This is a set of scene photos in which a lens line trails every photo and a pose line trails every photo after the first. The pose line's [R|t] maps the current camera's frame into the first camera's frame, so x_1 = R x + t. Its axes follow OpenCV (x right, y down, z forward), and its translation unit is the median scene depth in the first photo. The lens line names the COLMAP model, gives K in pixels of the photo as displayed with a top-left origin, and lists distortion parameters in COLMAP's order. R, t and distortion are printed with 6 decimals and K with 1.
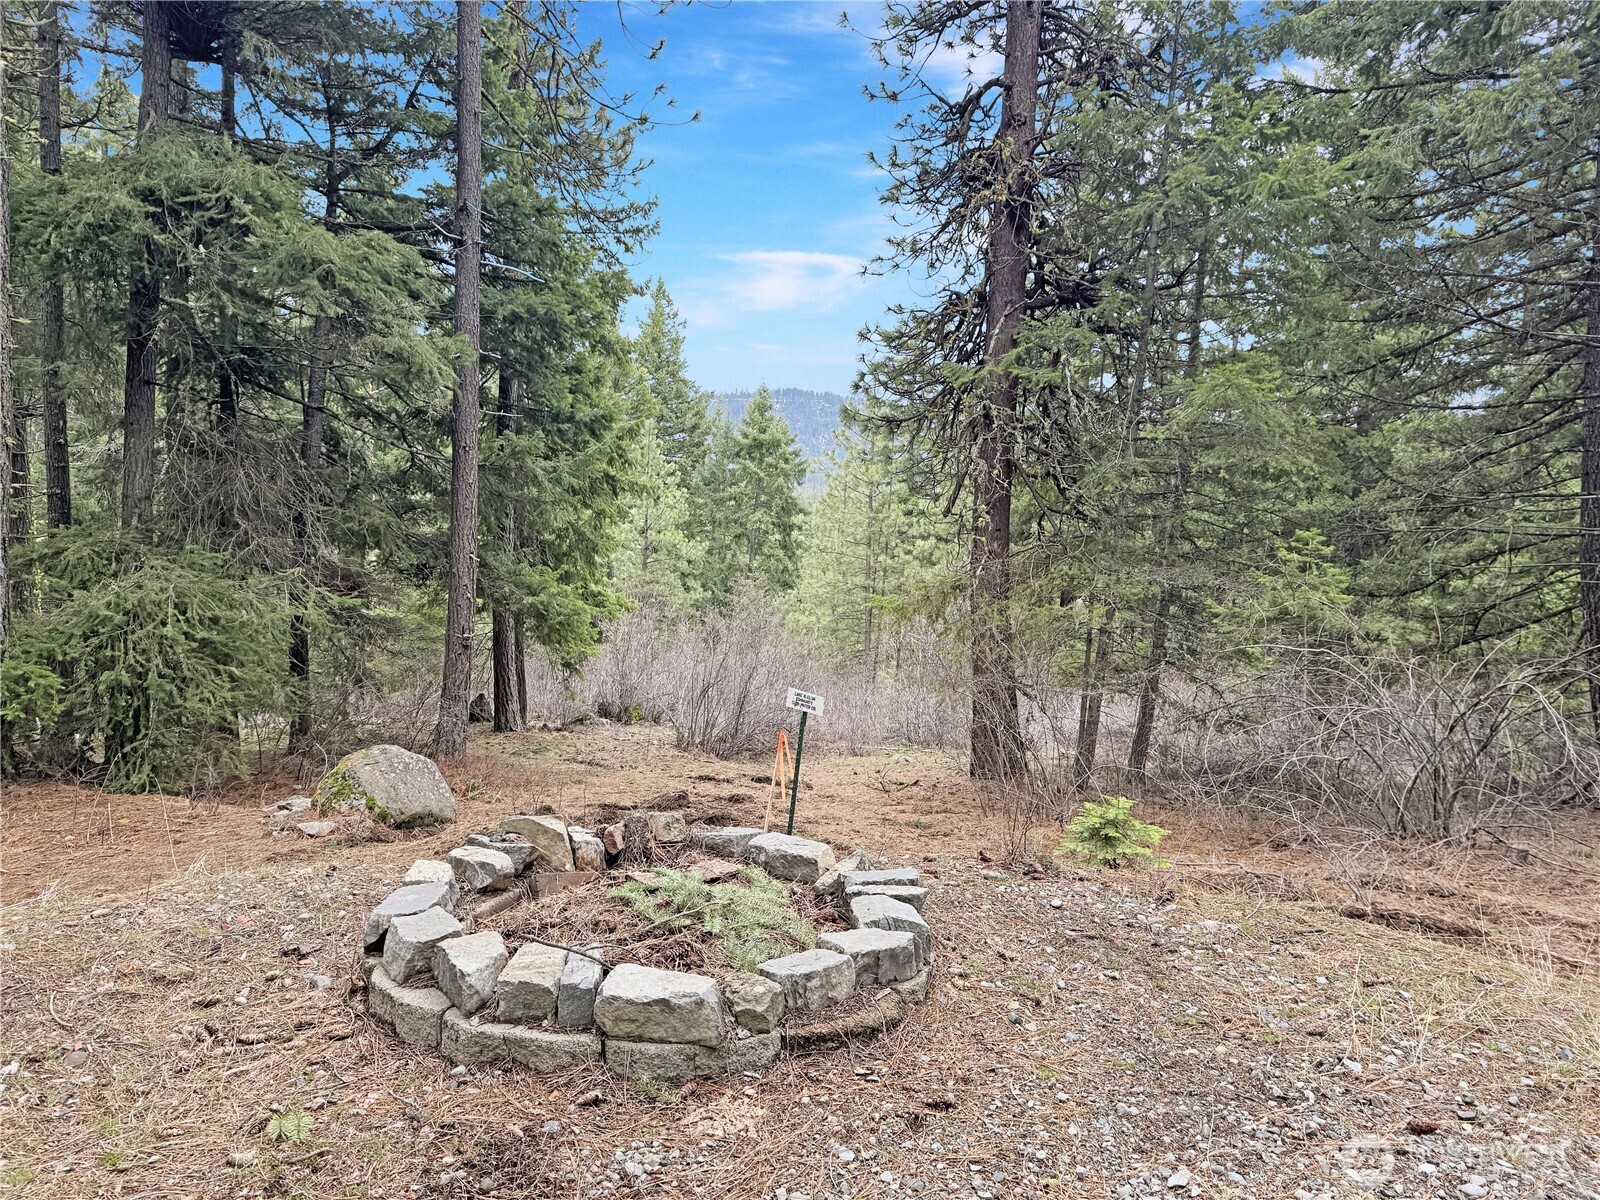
lens RADIAL K [[1119.7, 0, 800.6], [0, 1119.7, 603.0], [0, 0, 1]] dist [0.012976, 0.000094]
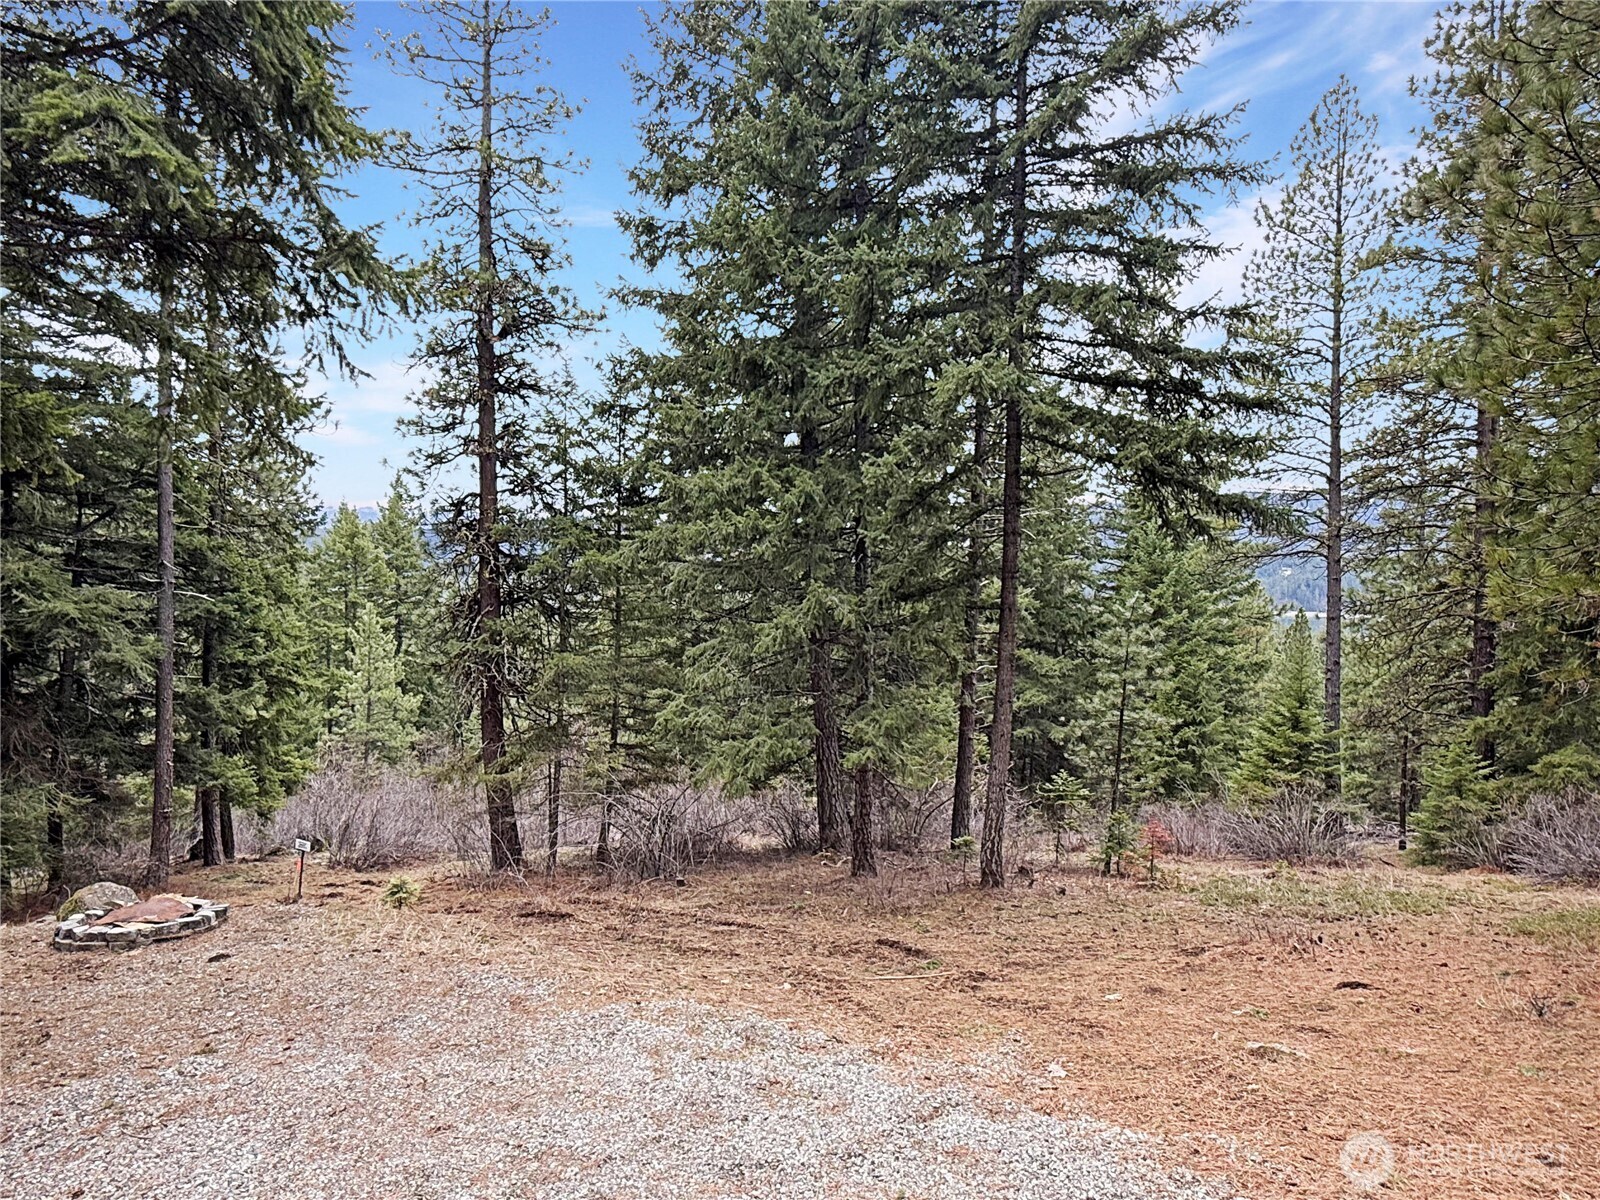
lens RADIAL K [[1021.8, 0, 799.0], [0, 1021.8, 594.9], [0, 0, 1]] dist [0.000127, 0.000520]
pose [[0.979520, -0.040778, 0.197176, 0.324995], [0.061184, 0.993252, -0.098529, -0.078979], [-0.191828, 0.108575, 0.975404, -0.673216]]
